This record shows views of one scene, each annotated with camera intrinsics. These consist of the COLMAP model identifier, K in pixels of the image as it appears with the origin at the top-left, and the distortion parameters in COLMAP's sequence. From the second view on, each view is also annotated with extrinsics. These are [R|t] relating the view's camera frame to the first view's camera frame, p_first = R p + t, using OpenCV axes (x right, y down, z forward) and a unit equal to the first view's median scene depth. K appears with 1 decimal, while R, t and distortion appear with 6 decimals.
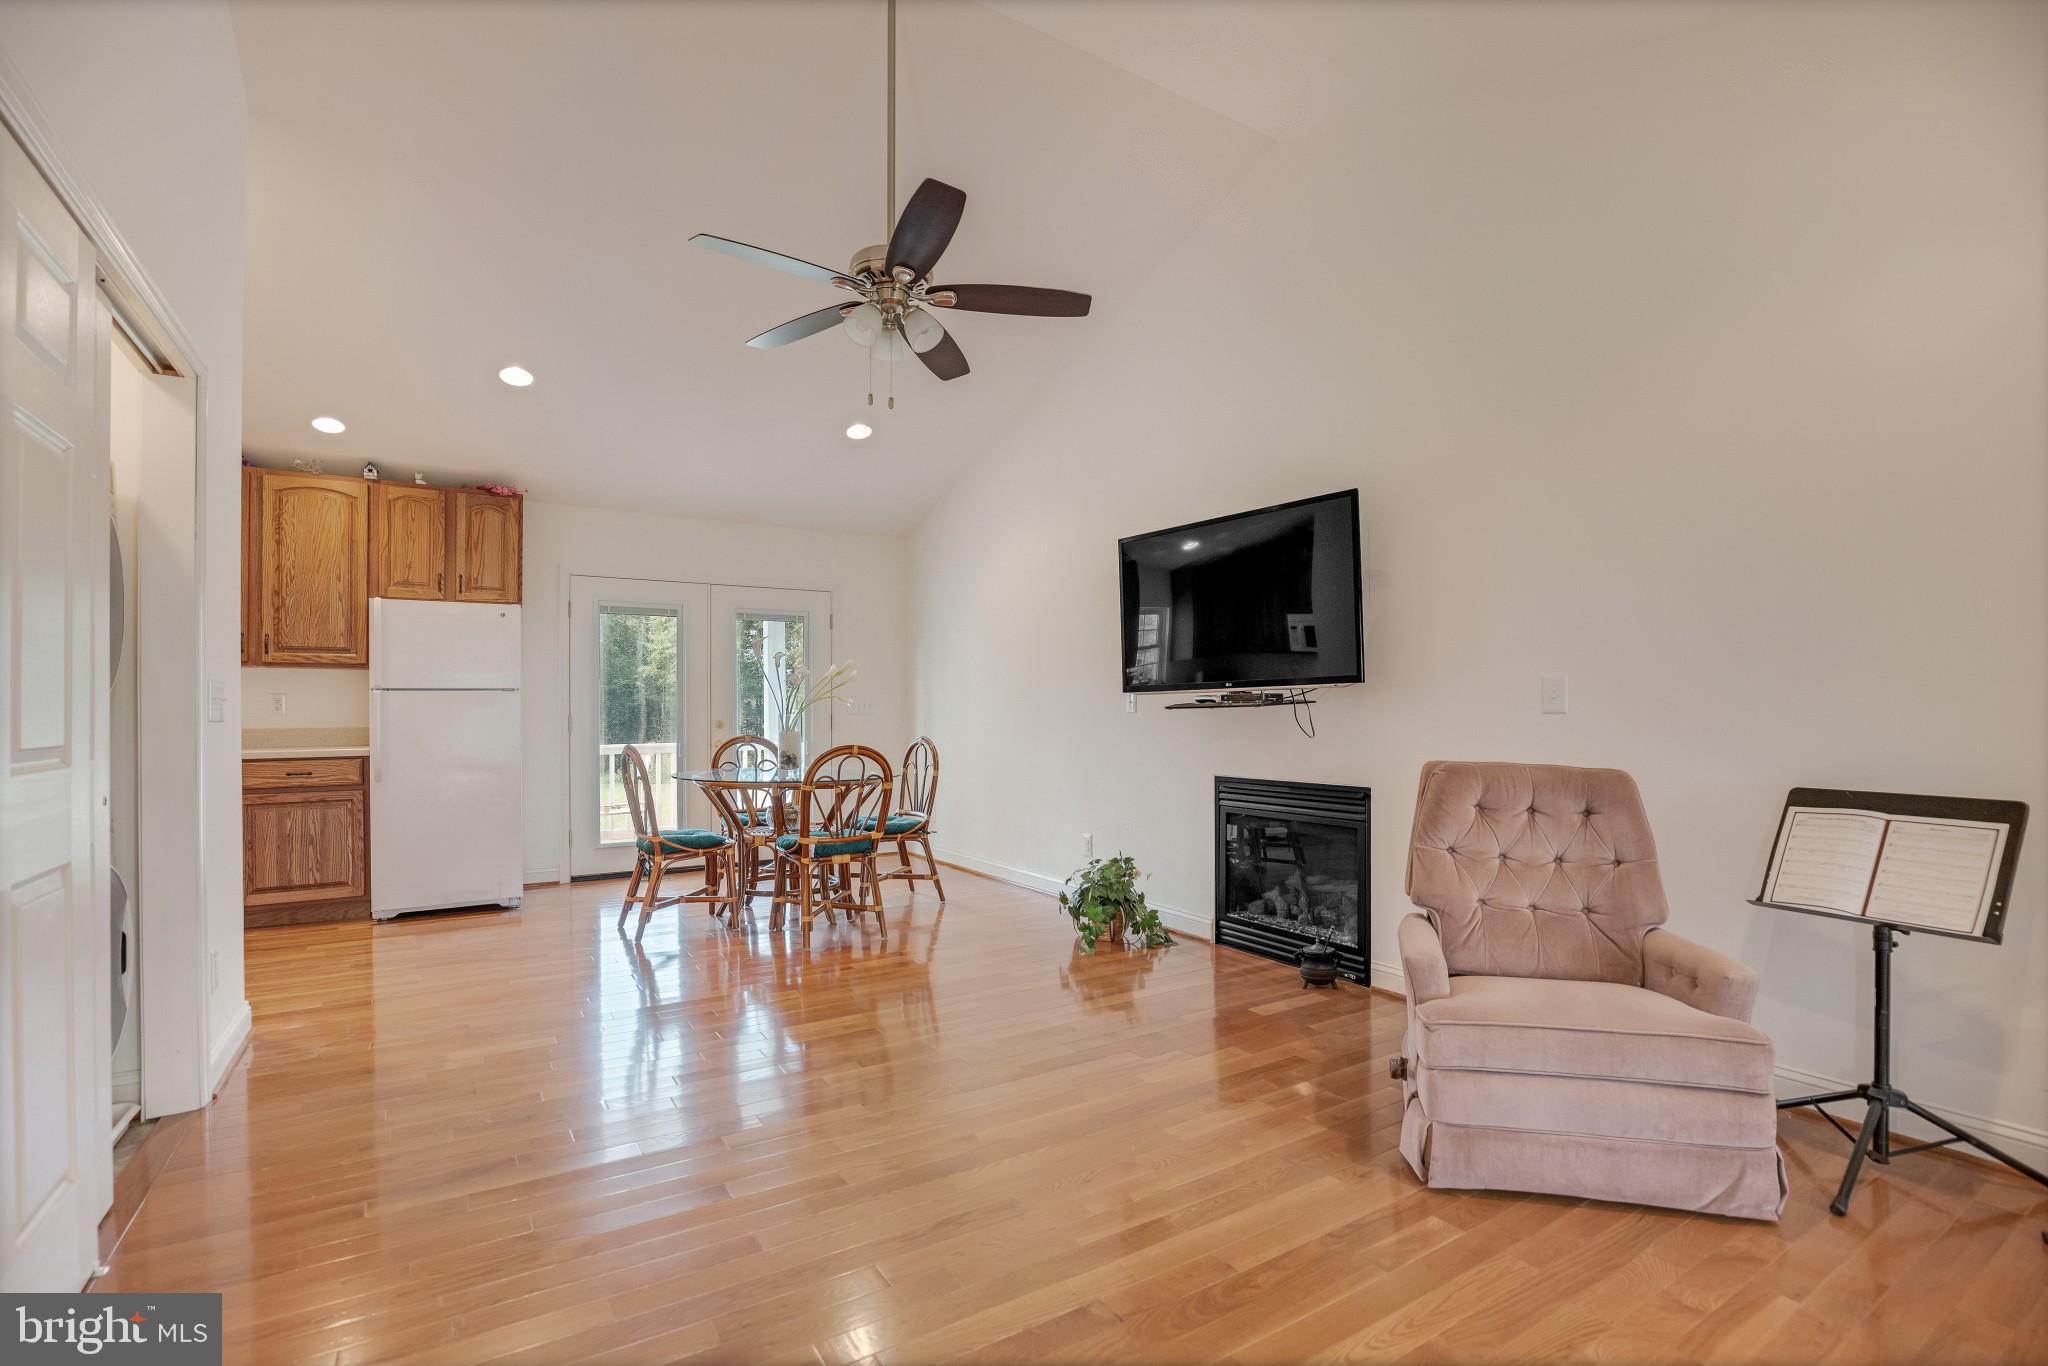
lens RADIAL K [[967.1, 0, 1028.5], [0, 967.1, 704.2], [0, 0, 1]] dist [-0.020942, 0.000336]
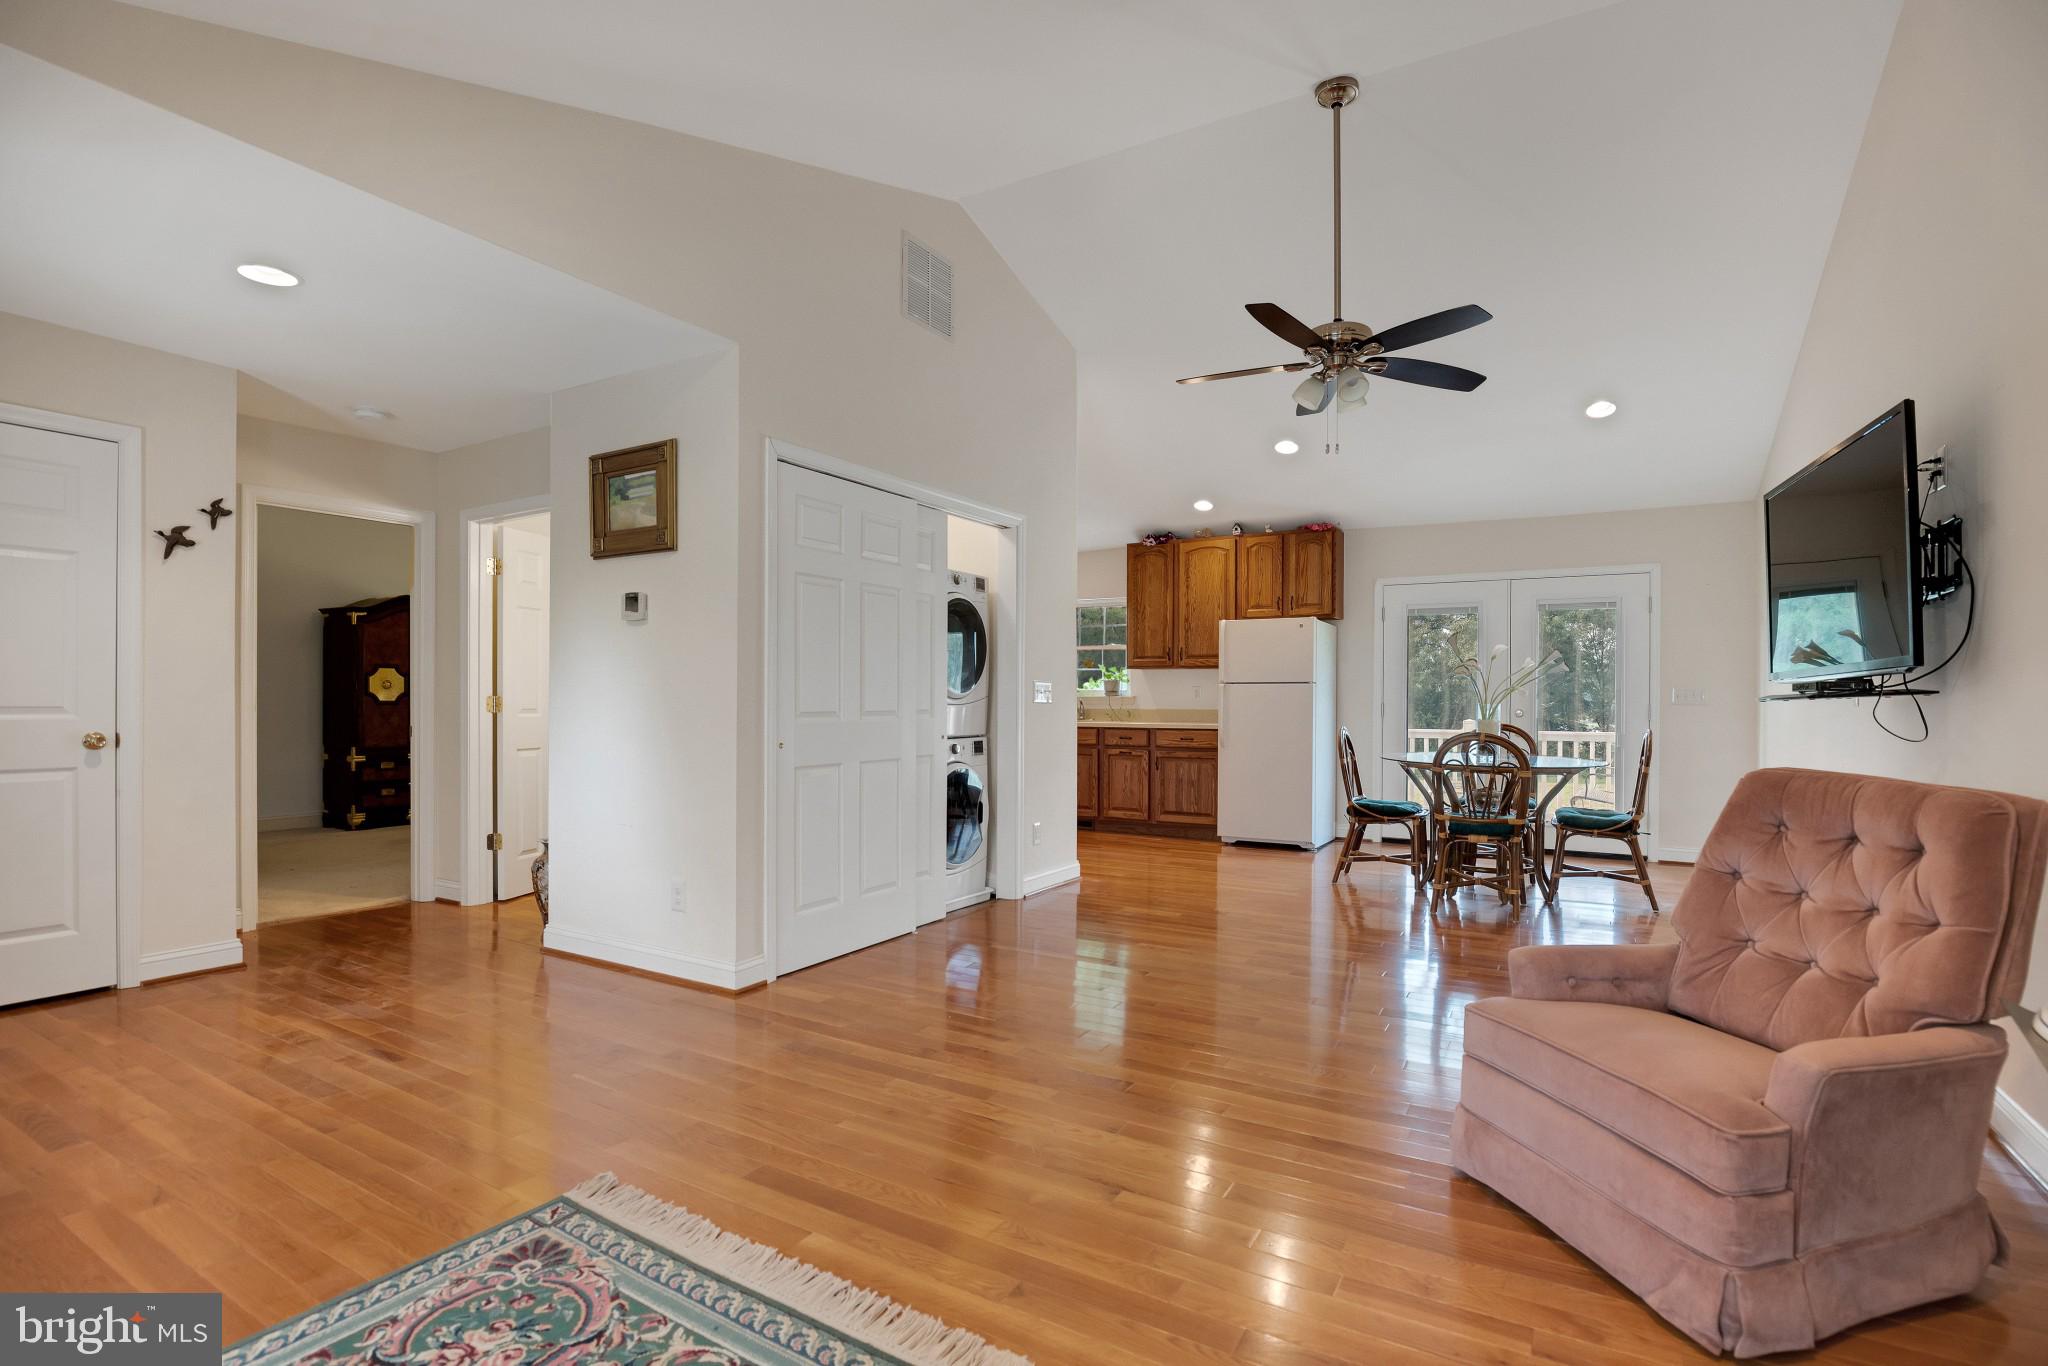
lens RADIAL K [[989.9, 0, 1011.7], [0, 989.9, 691.6], [0, 0, 1]] dist [-0.028345, 0.000131]
pose [[0.444061, -0.000093, -0.895996, 0.501978], [-0.001520, 0.999998, -0.000857, -0.000743], [0.895995, 0.001742, 0.444061, 0.050006]]
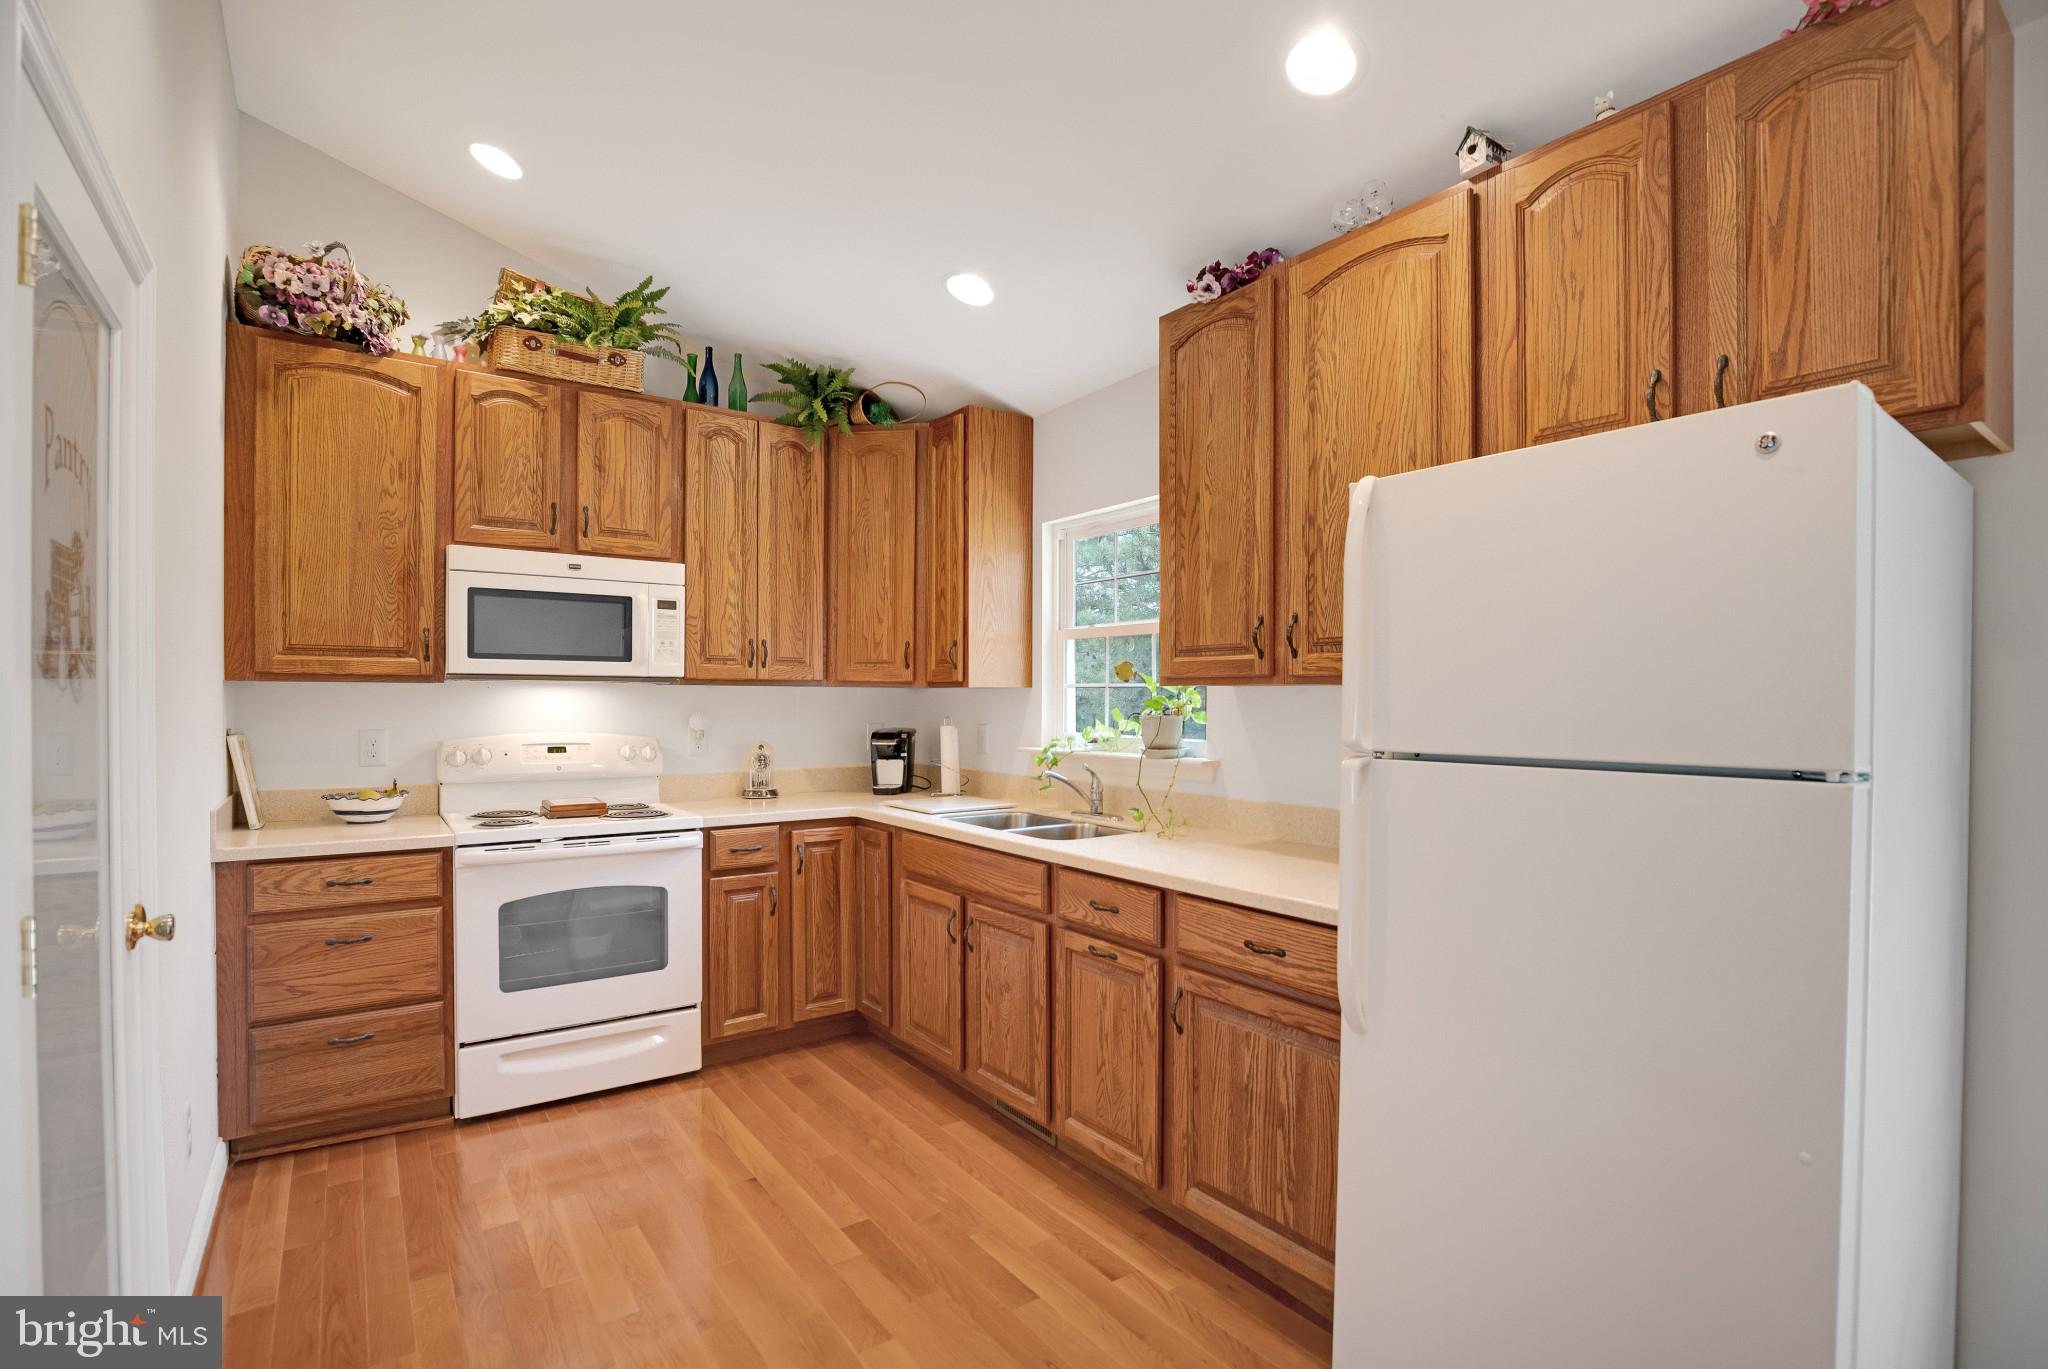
lens RADIAL K [[967.1, 0, 1028.5], [0, 967.1, 705.7], [0, 0, 1]] dist [-0.020942, 0.000336]
pose [[0.060442, 0.016779, -0.998031, -0.341193], [0.007299, 0.999825, 0.017251, -0.038413], [0.998145, -0.008327, 0.060309, 0.840303]]
